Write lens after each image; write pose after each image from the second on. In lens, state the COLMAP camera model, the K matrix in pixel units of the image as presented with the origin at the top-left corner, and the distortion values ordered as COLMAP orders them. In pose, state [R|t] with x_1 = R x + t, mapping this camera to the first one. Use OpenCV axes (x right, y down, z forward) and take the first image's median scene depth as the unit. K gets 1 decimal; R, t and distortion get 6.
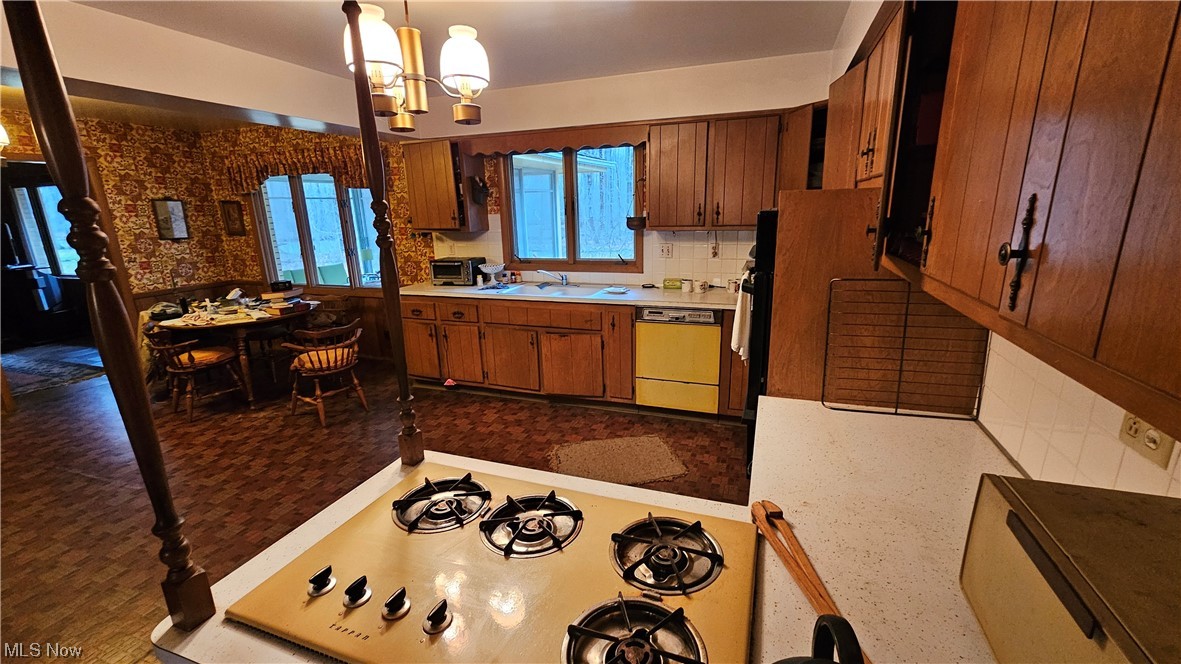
lens RADIAL K [[492.9, 0, 588.4], [0, 492.9, 331.7], [0, 0, 1]] dist [0.021388, 0.000046]
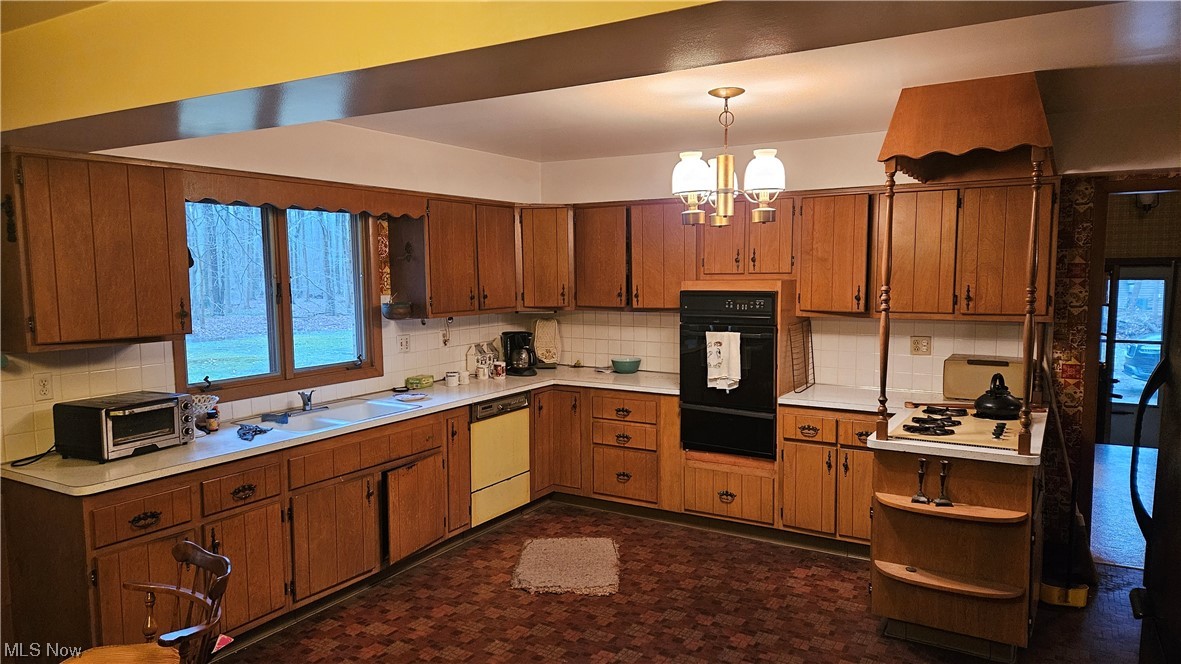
lens RADIAL K [[775.4, 0, 590.0], [0, 775.4, 336.9], [0, 0, 1]] dist [0.053838, -0.003467]
pose [[0.193870, -0.061420, 0.979103, -1.023625], [0.254560, 0.967003, 0.010256, -0.110692], [-0.947425, 0.247252, 0.203108, 0.454917]]
